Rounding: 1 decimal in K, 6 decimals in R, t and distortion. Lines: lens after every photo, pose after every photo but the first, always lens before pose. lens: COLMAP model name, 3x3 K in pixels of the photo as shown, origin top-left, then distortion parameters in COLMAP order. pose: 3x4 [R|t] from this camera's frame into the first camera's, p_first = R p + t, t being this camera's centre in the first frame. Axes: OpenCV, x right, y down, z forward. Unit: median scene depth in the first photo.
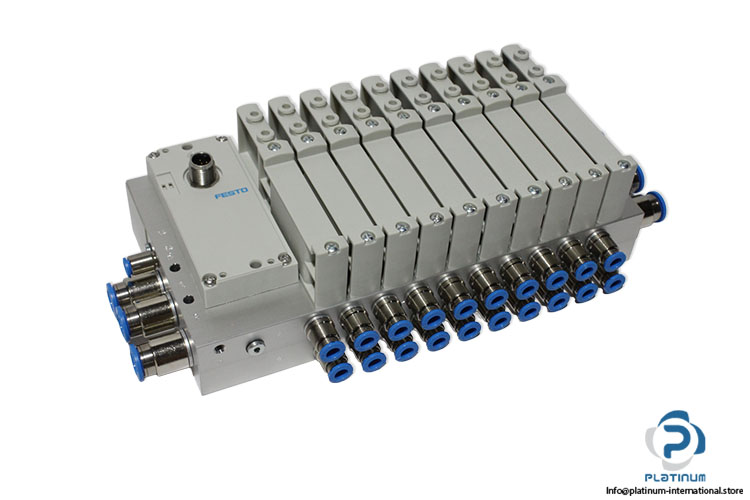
lens RADIAL K [[1100.2, 0, 375.3], [0, 1100.2, 249.0], [0, 0, 1]] dist [-0.028273, 0.000000]
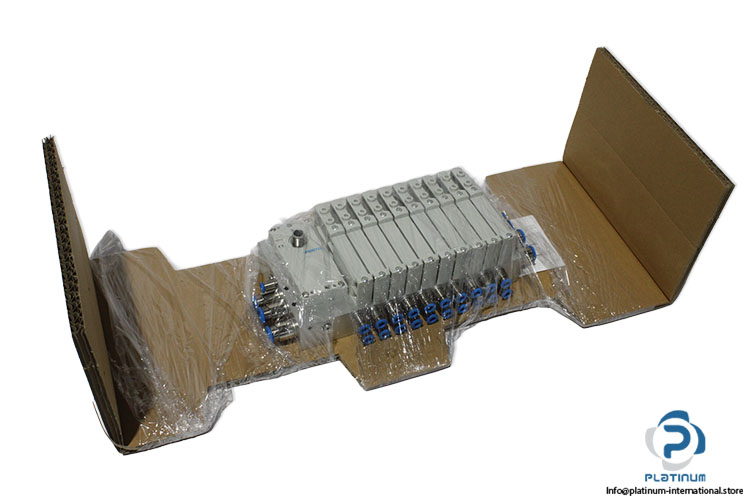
lens RADIAL K [[867.5, 0, 374.5], [0, 867.5, 251.5], [0, 0, 1]] dist [0.001312, 0.000000]
pose [[0.999995, -0.001640, -0.002646, -0.015274], [0.001658, 0.999976, 0.006778, -0.058421], [0.002635, -0.006782, 0.999974, -0.573837]]
